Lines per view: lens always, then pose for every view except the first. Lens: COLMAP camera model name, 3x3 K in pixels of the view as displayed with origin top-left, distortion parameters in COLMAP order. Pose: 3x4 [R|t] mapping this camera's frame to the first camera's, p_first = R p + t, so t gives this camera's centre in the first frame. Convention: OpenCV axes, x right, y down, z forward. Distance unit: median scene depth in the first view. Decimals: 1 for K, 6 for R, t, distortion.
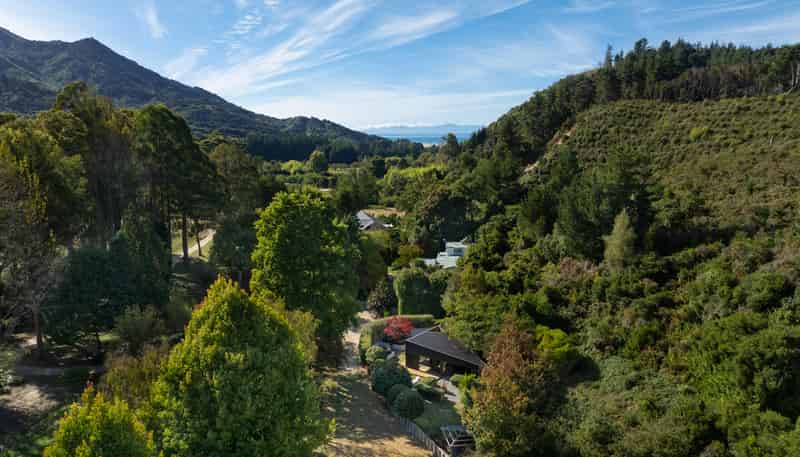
lens RADIAL K [[569.8, 0, 400.0], [0, 569.8, 228.5], [0, 0, 1]] dist [-0.014901, 0.006568]
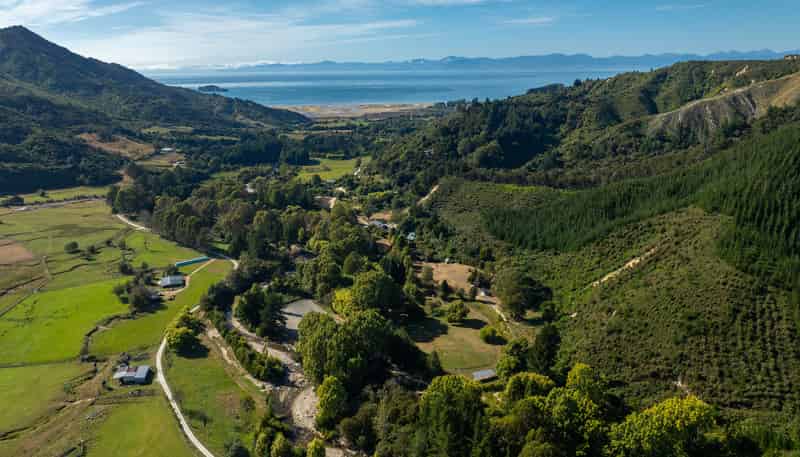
lens RADIAL K [[569.8, 0, 400.0], [0, 569.8, 228.5], [0, 0, 1]] dist [-0.014901, 0.006568]
pose [[0.978397, -0.061569, 0.197353, -0.446913], [0.040208, 0.993065, 0.110477, -0.260036], [-0.202786, -0.100156, 0.974088, -1.721326]]
